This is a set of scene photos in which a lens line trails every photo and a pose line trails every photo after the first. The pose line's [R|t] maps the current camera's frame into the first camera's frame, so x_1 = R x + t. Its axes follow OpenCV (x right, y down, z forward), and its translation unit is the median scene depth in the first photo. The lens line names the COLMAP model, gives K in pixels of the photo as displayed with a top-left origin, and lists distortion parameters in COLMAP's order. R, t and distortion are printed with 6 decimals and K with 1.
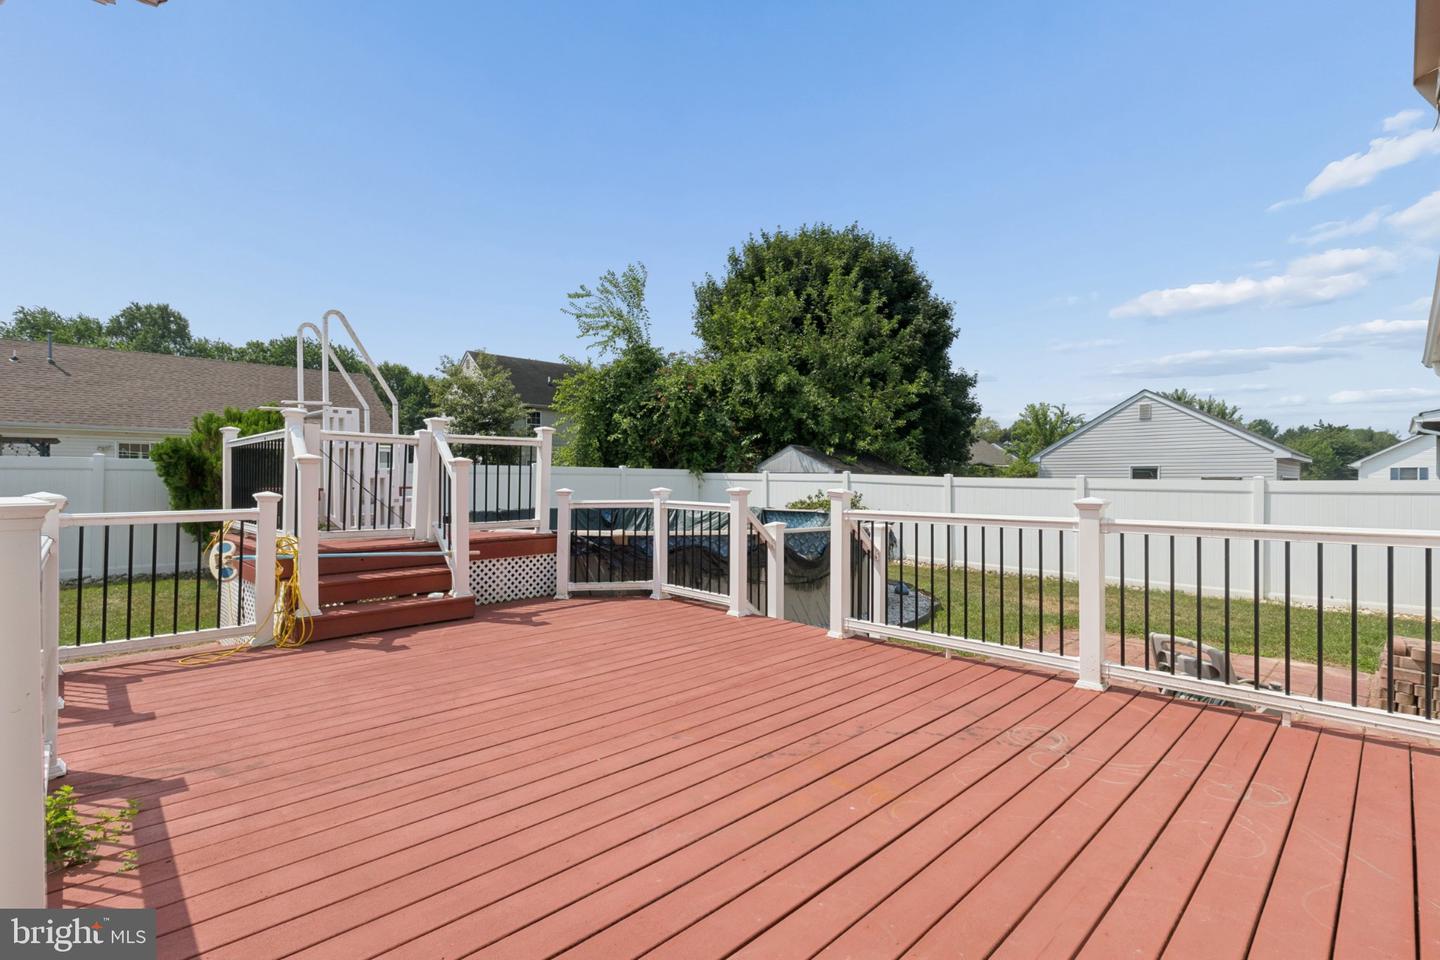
lens RADIAL K [[663.2, 0, 714.9], [0, 663.2, 477.5], [0, 0, 1]] dist [-0.008144, 0.000479]
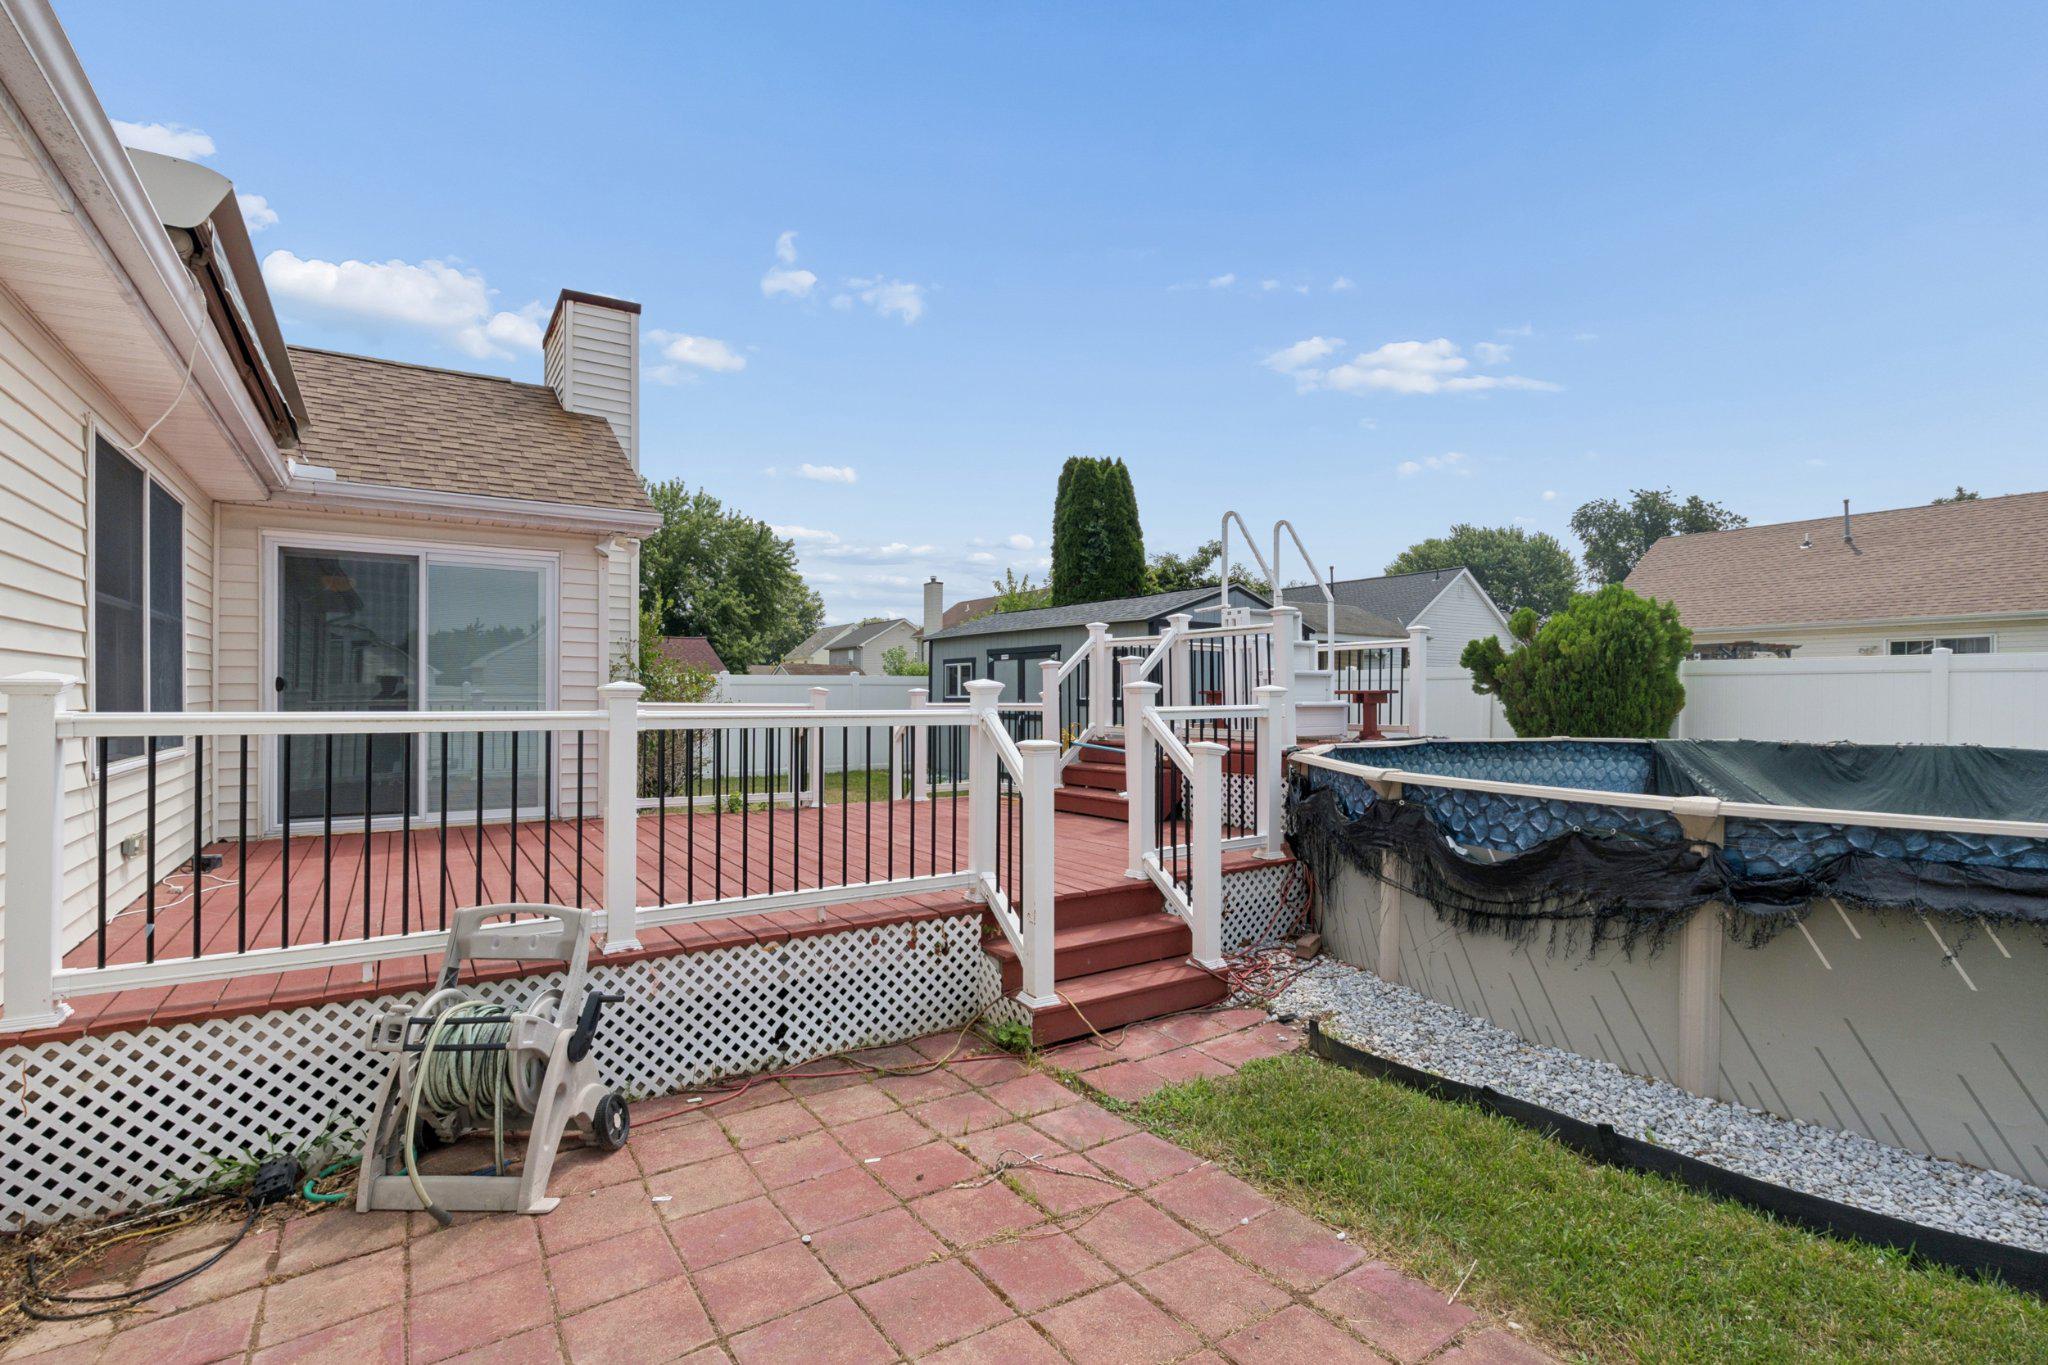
lens RADIAL K [[952.6, 0, 1020.0], [0, 952.6, 691.8], [0, 0, 1]] dist [-0.004959, -0.000021]
pose [[-0.183913, -0.007304, -0.982915, 0.866105], [0.000503, 0.999972, -0.007525, 0.027989], [0.982942, -0.001879, -0.183905, 0.929455]]
